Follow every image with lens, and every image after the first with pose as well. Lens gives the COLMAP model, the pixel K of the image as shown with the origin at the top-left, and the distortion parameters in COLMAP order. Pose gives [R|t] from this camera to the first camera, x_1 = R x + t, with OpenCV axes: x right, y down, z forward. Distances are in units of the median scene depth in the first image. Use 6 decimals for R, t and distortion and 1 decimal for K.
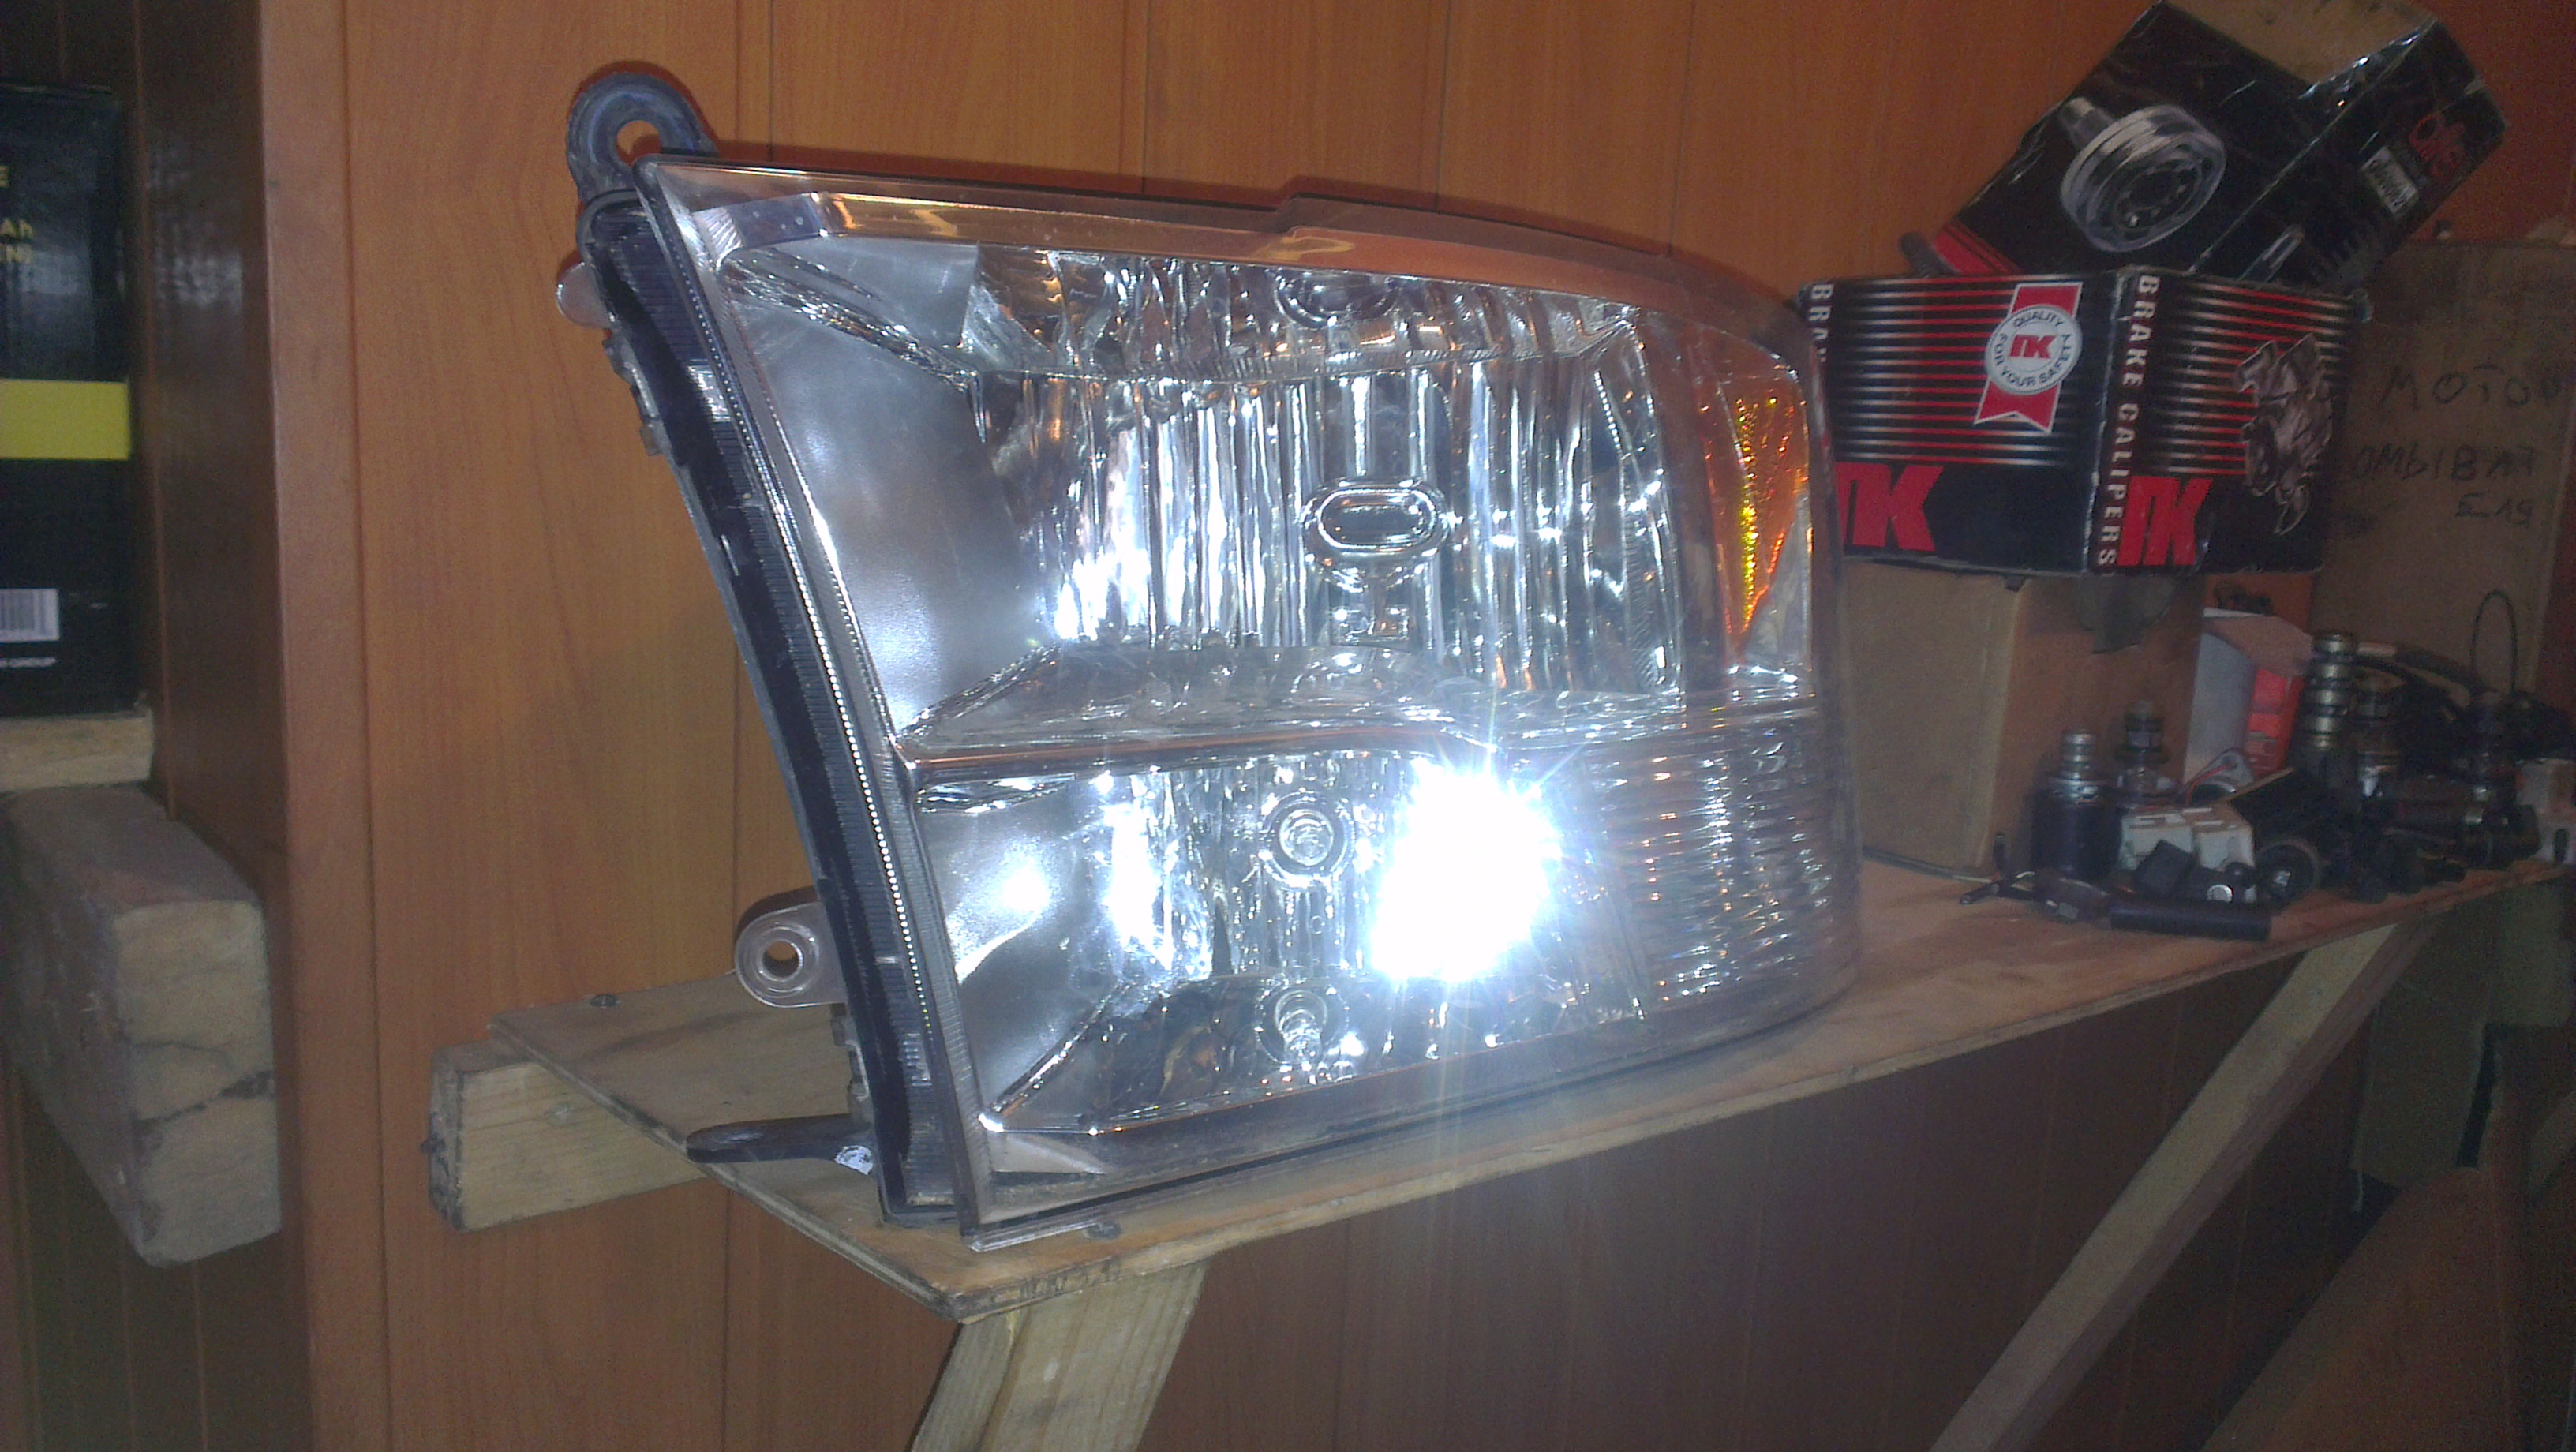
lens RADIAL K [[2095.1, 0, 1298.0], [0, 2095.1, 768.9], [0, 0, 1]] dist [0.109044, -0.153885]
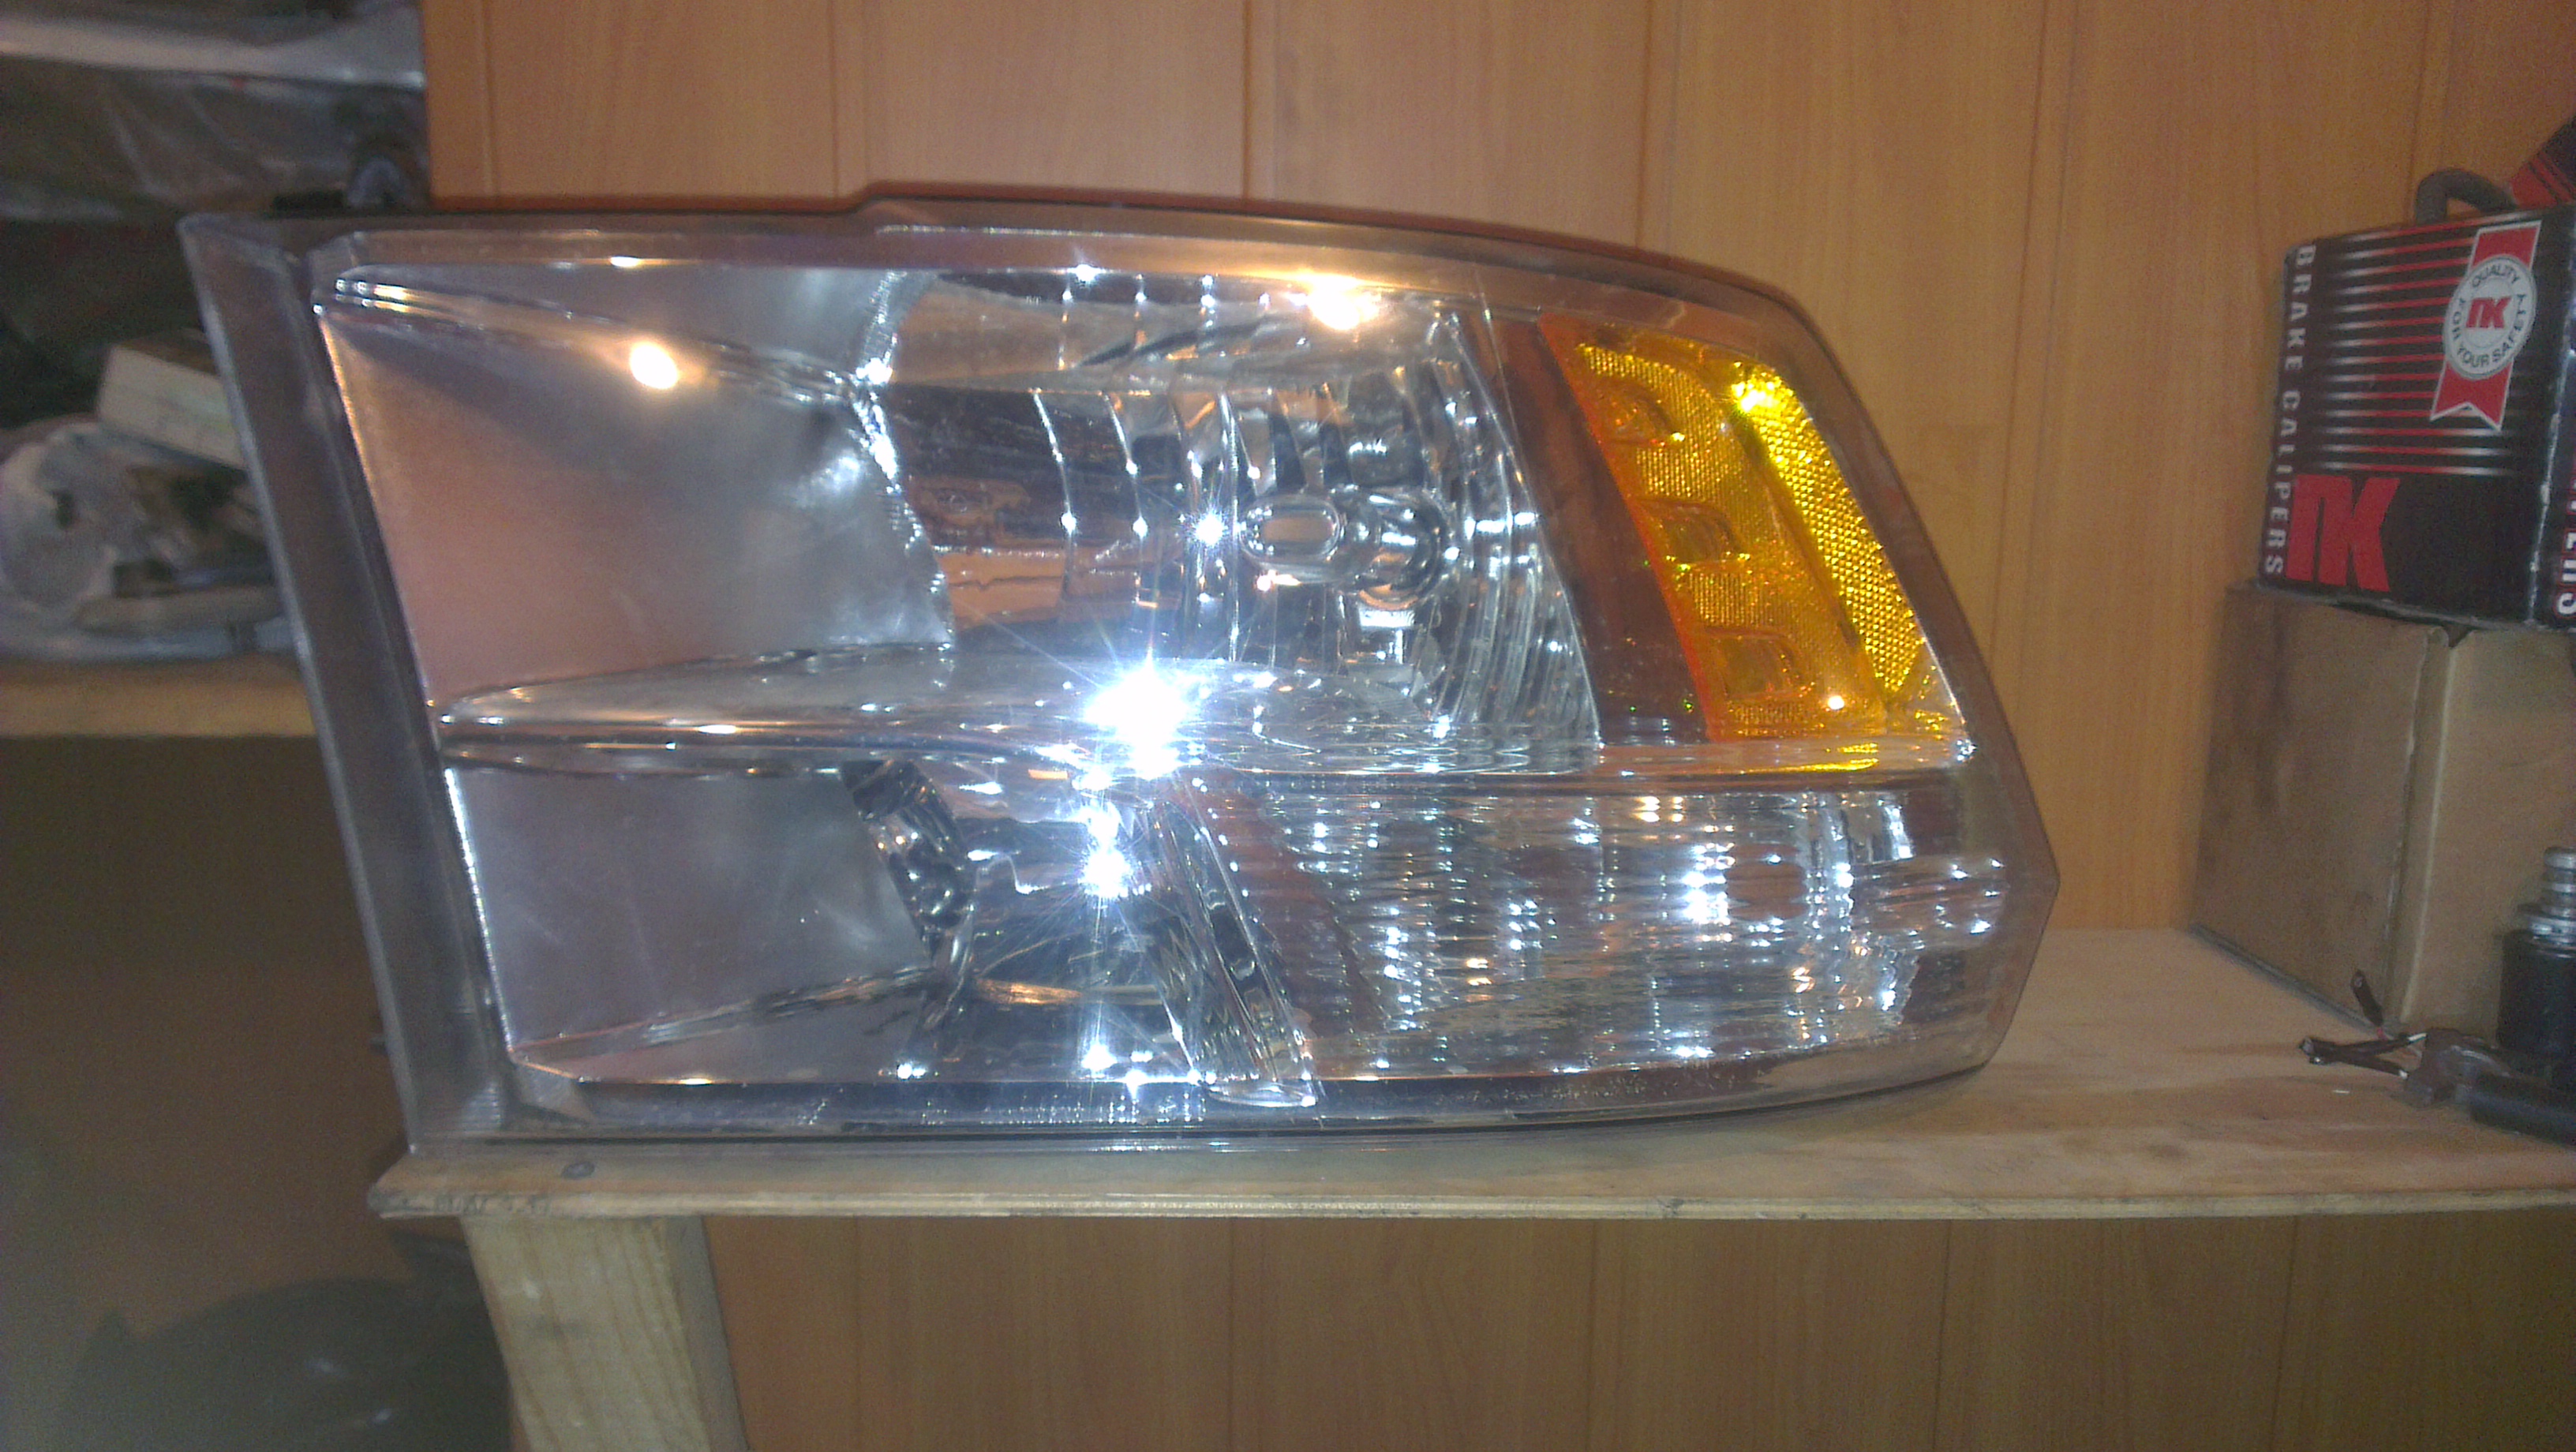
lens RADIAL K [[2107.1, 0, 1293.4], [0, 2107.1, 772.6], [0, 0, 1]] dist [0.131209, -0.227195]
pose [[0.808345, 0.069357, -0.584609, 0.447603], [-0.083483, 0.996505, 0.002791, -0.009951], [0.582760, 0.046549, 0.811310, 0.170744]]
